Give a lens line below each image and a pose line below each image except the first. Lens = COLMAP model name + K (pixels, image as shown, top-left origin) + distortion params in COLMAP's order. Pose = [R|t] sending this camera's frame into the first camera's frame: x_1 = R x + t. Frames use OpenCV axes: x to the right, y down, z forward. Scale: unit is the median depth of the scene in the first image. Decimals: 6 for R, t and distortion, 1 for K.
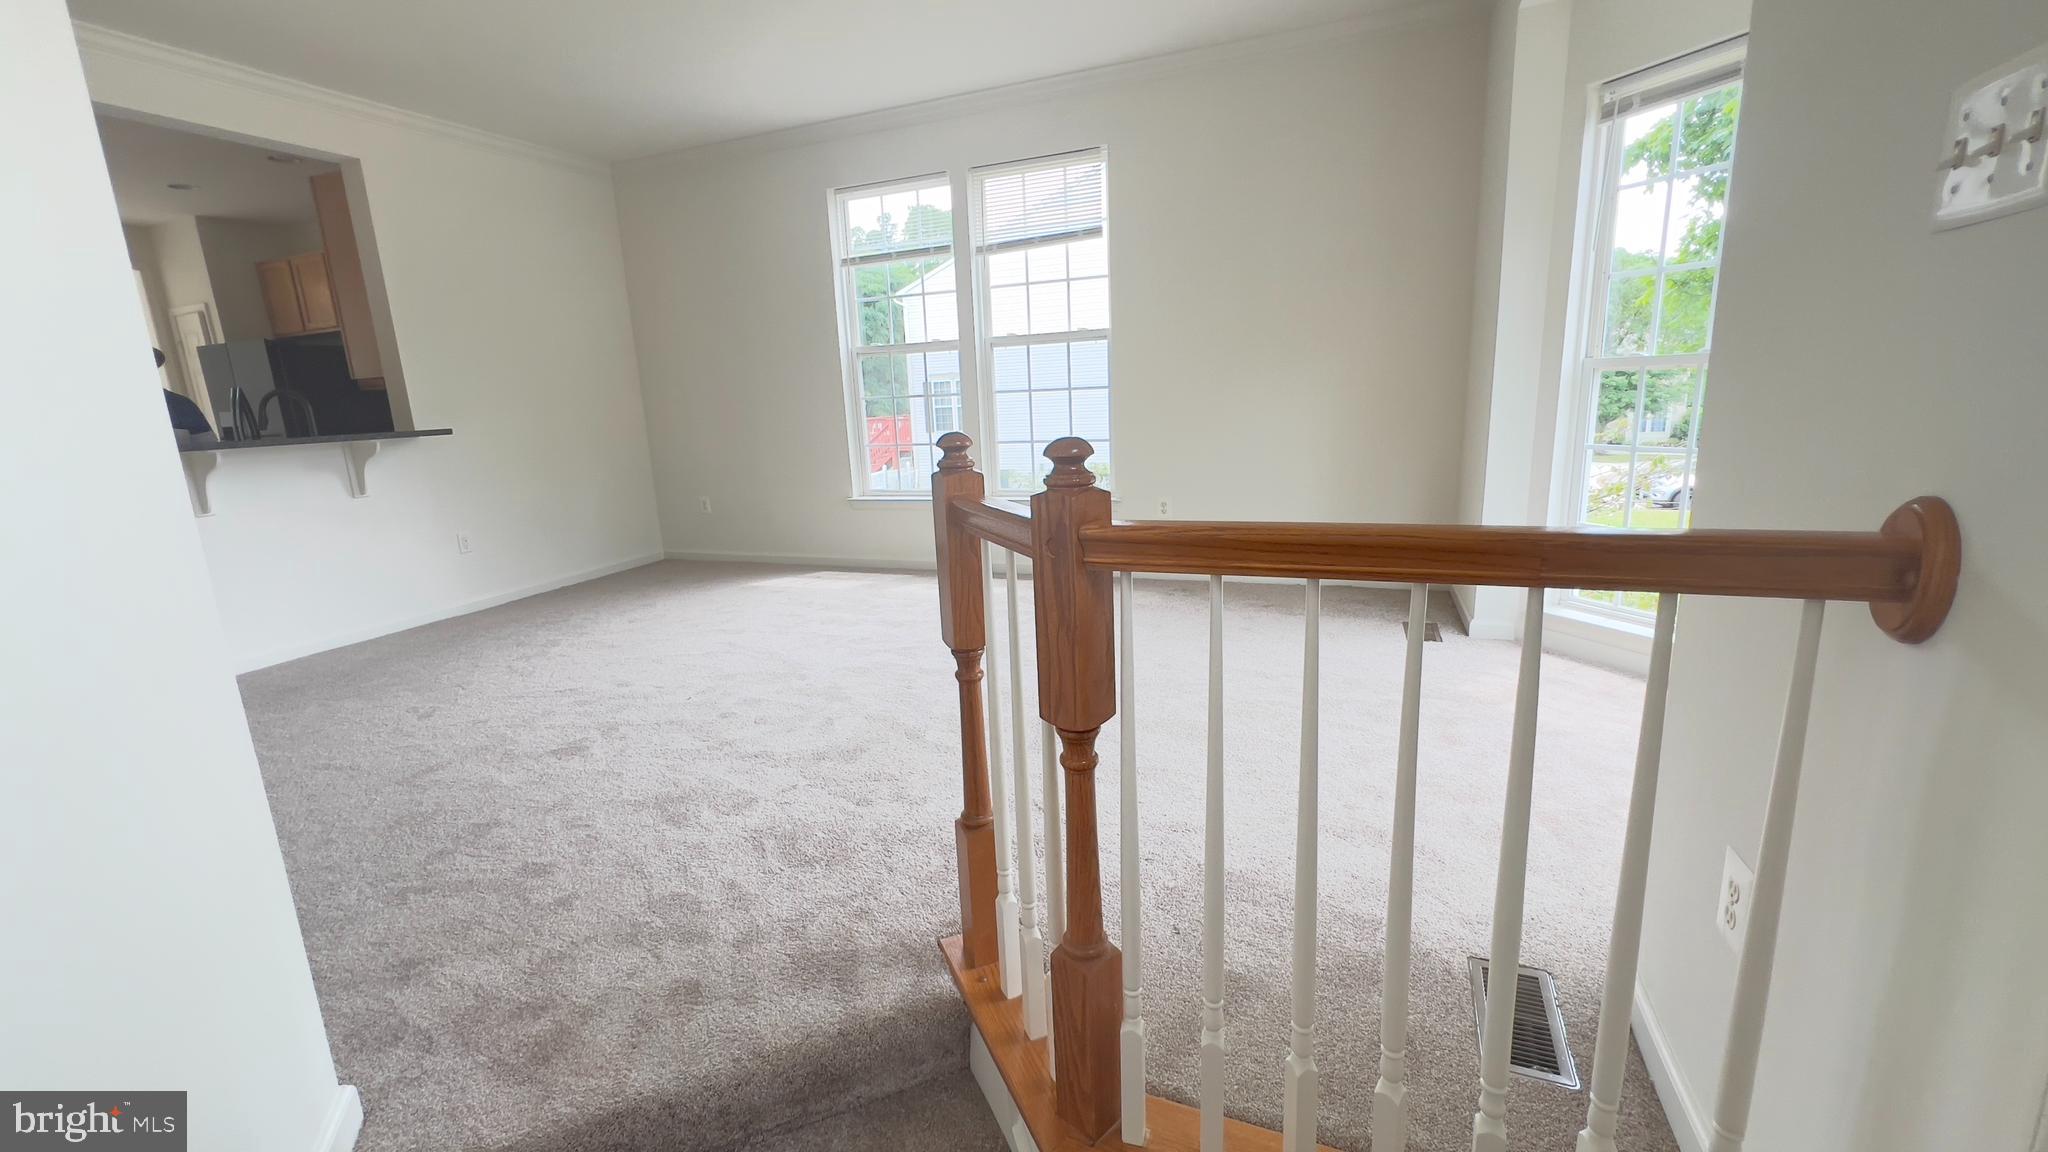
lens RADIAL K [[826.1, 0, 1015.7], [0, 826.1, 567.1], [0, 0, 1]] dist [-0.000564, 0.000152]
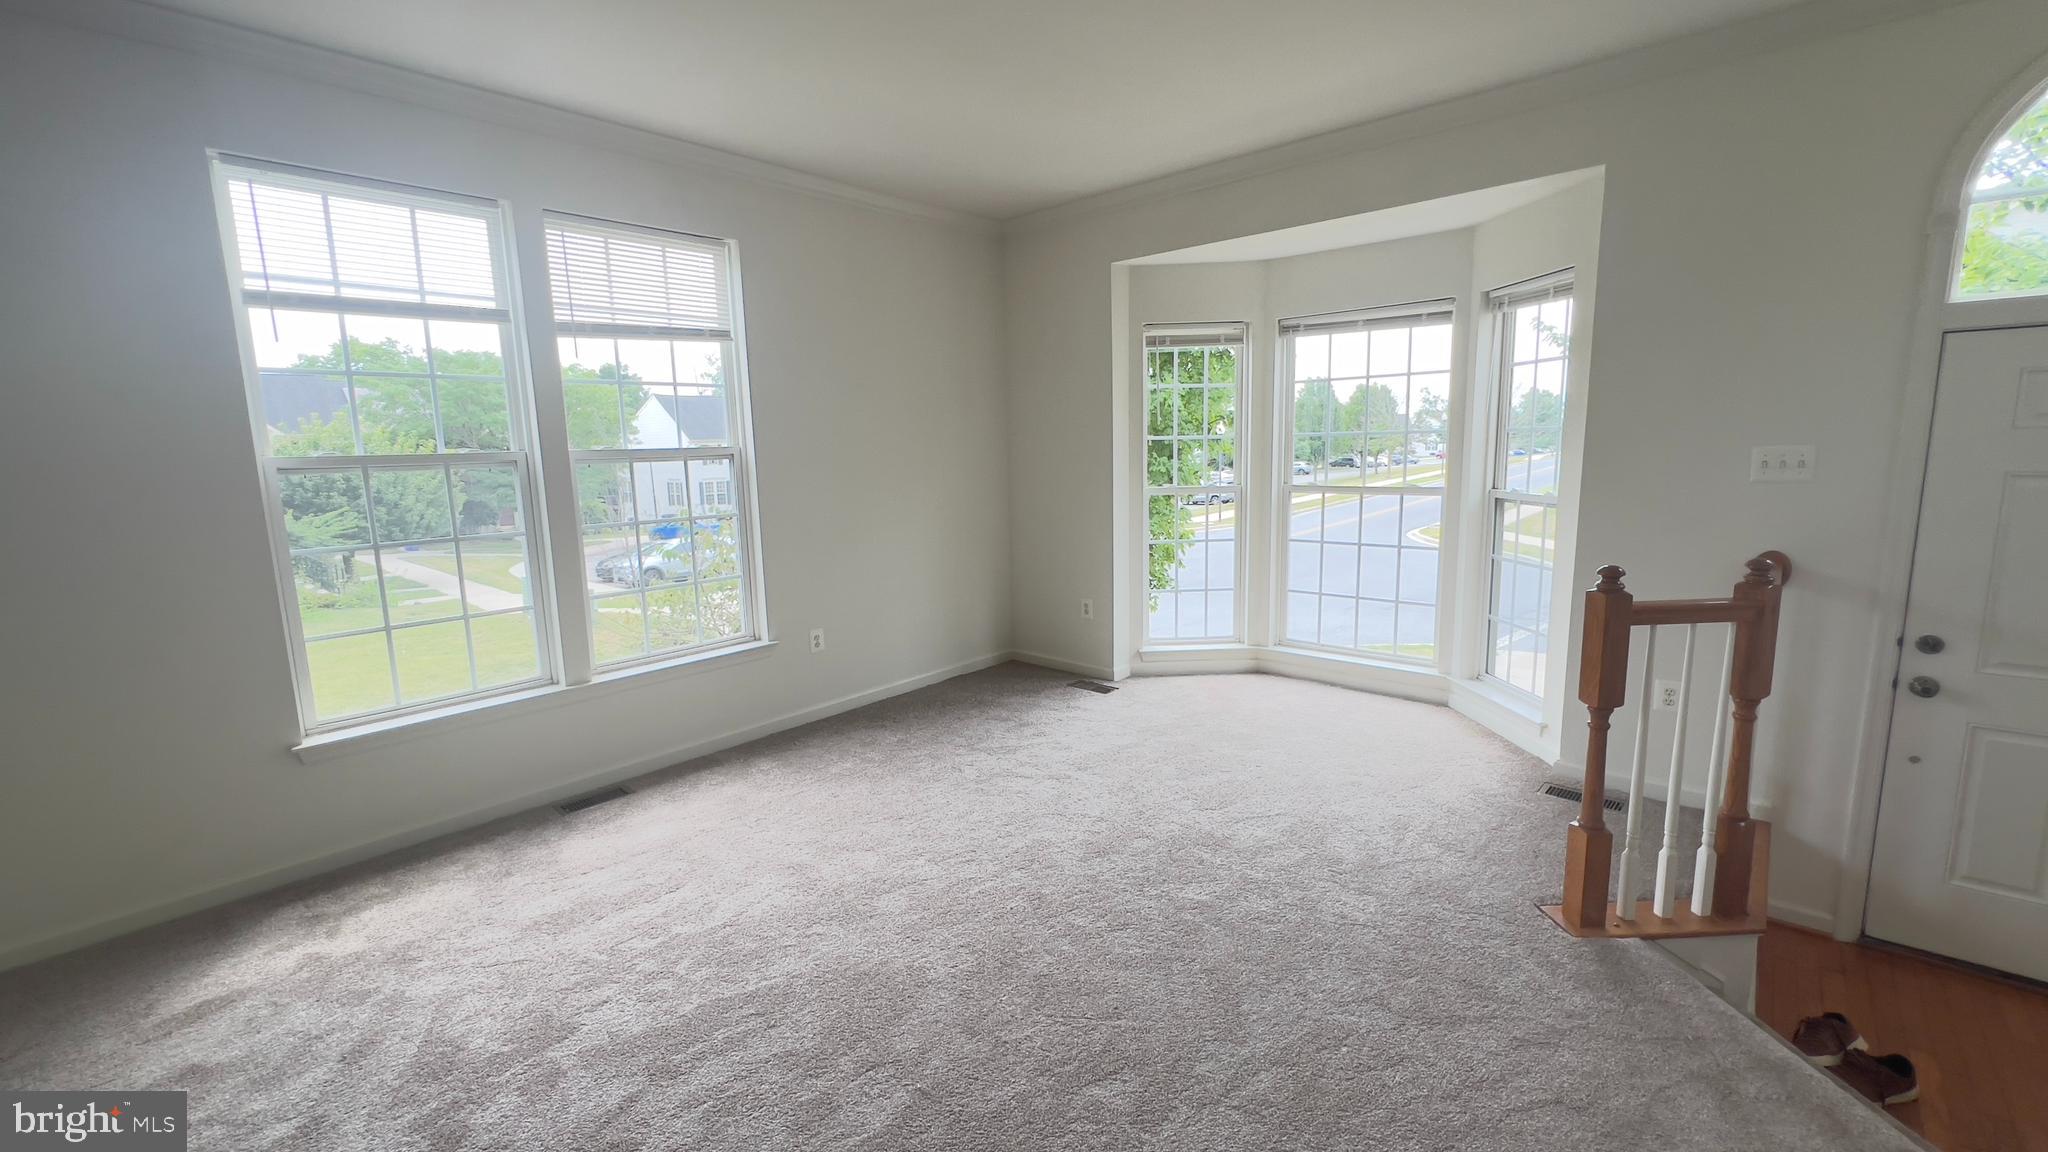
lens RADIAL K [[826.1, 0, 1015.7], [0, 826.1, 567.1], [0, 0, 1]] dist [-0.000564, 0.000152]
pose [[0.336655, -0.101059, 0.936189, -0.614299], [0.206507, 0.977944, 0.031306, -0.139362], [-0.918704, 0.182791, 0.350100, 0.471132]]
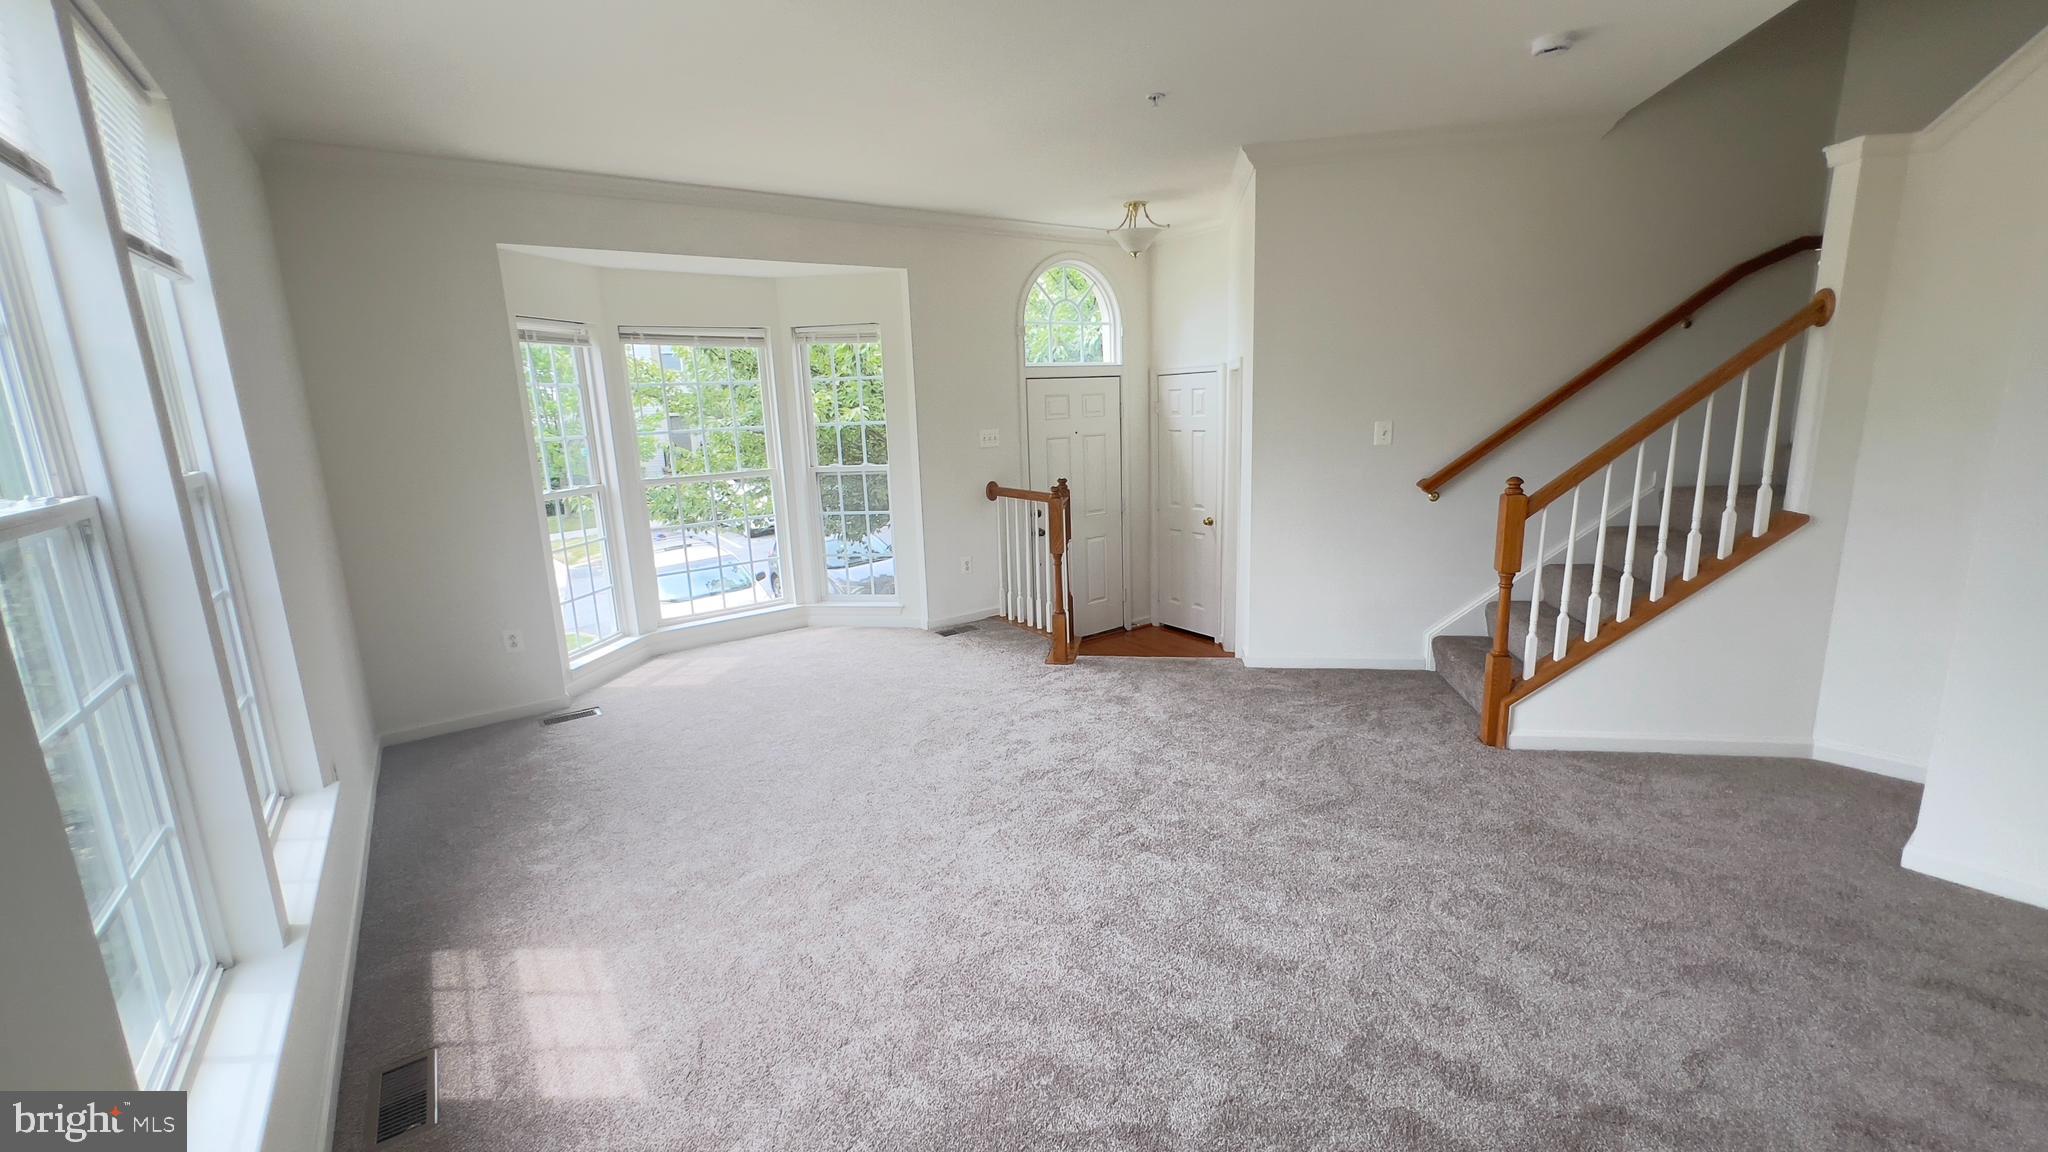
lens RADIAL K [[826.1, 0, 1015.7], [0, 826.1, 567.1], [0, 0, 1]] dist [-0.000564, 0.000152]
pose [[-0.847267, -0.024200, 0.530616, -0.546322], [0.189707, 0.919291, 0.344842, -0.323764], [-0.496136, 0.392835, -0.774293, 1.183195]]
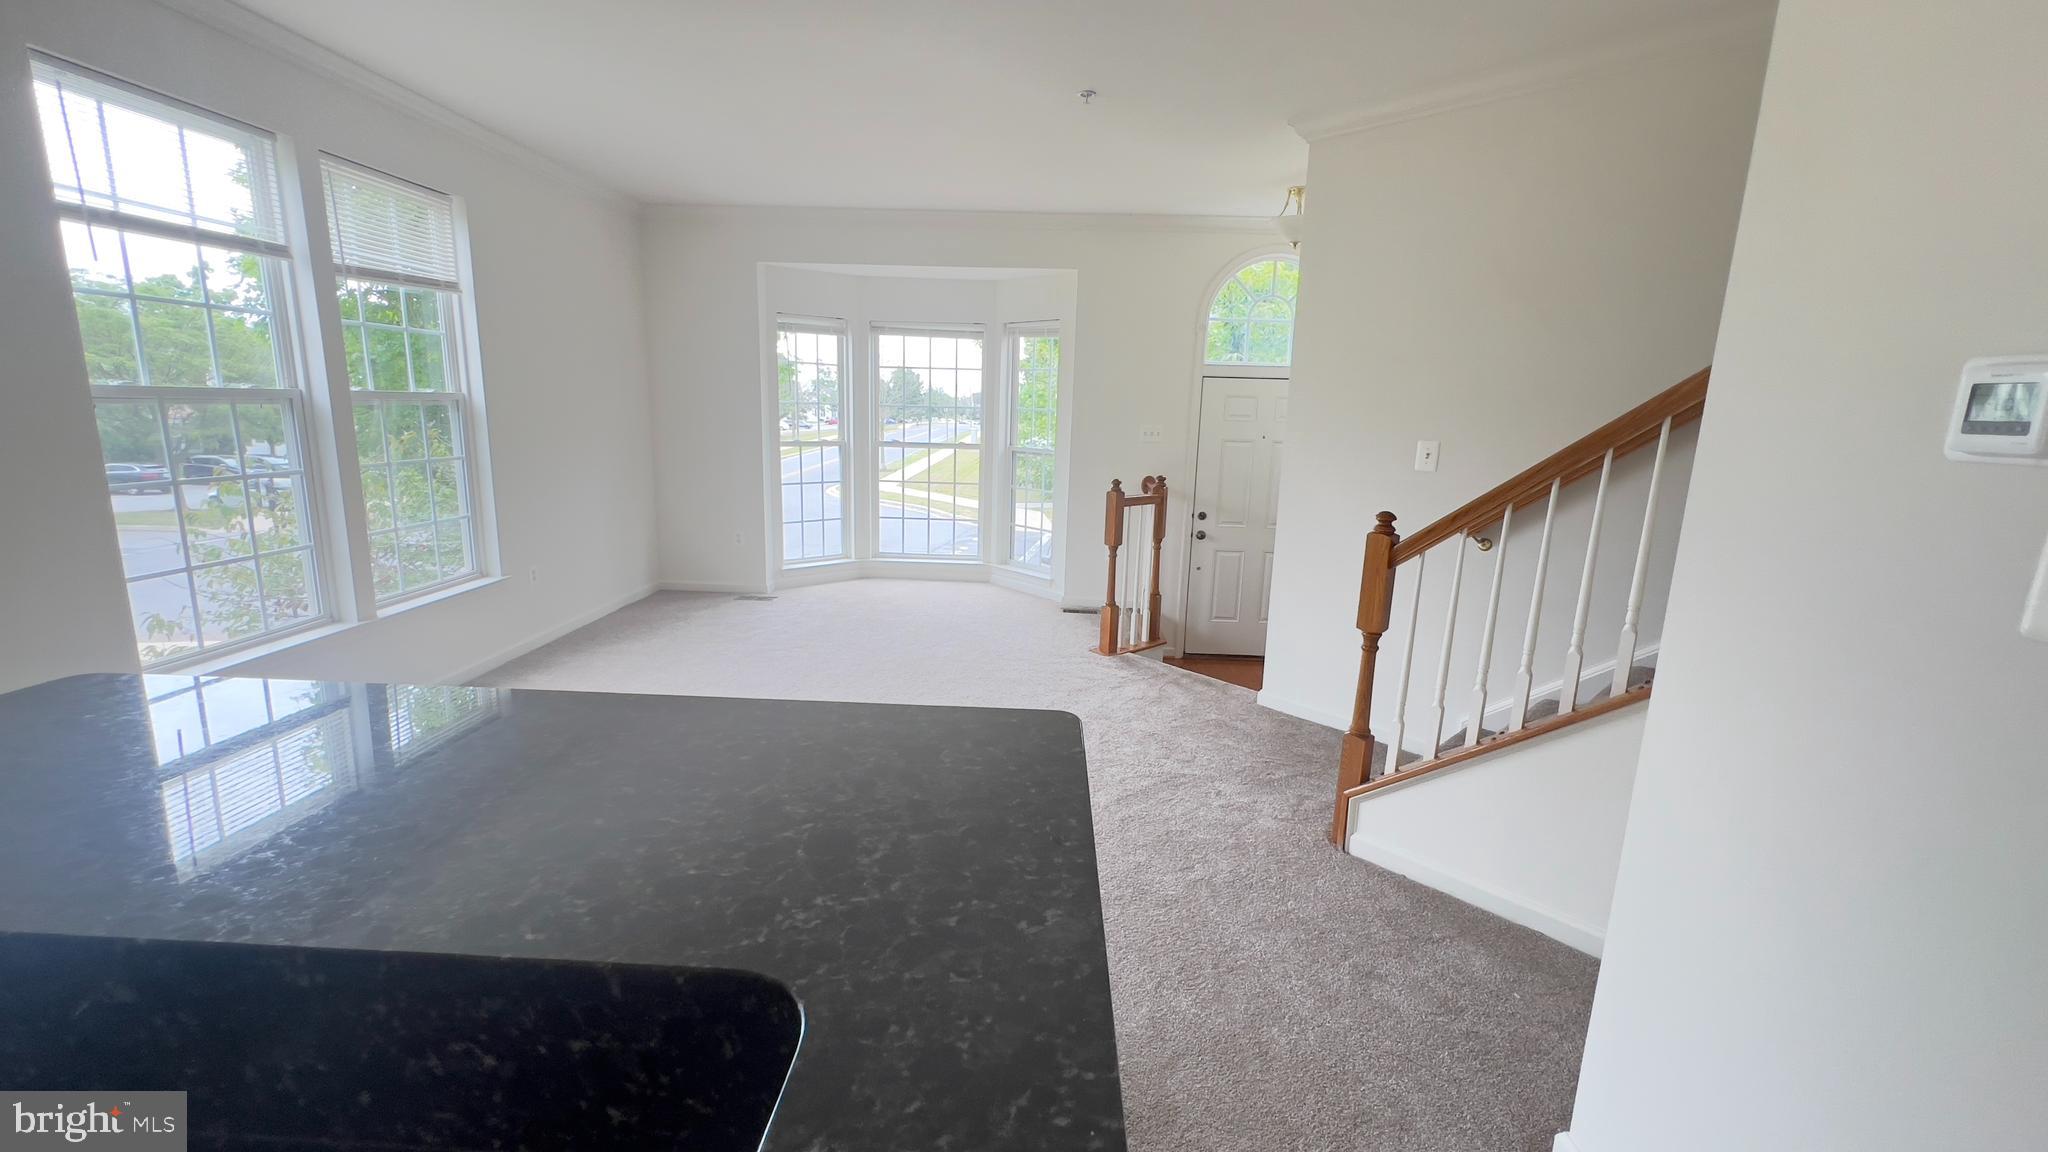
lens RADIAL K [[826.1, 0, 1015.7], [0, 826.1, 567.1], [0, 0, 1]] dist [-0.000564, 0.000152]
pose [[-0.347109, -0.142000, 0.927012, -0.981448], [0.186118, 0.958379, 0.216494, -0.195412], [-0.919171, 0.247681, -0.306234, 0.786233]]
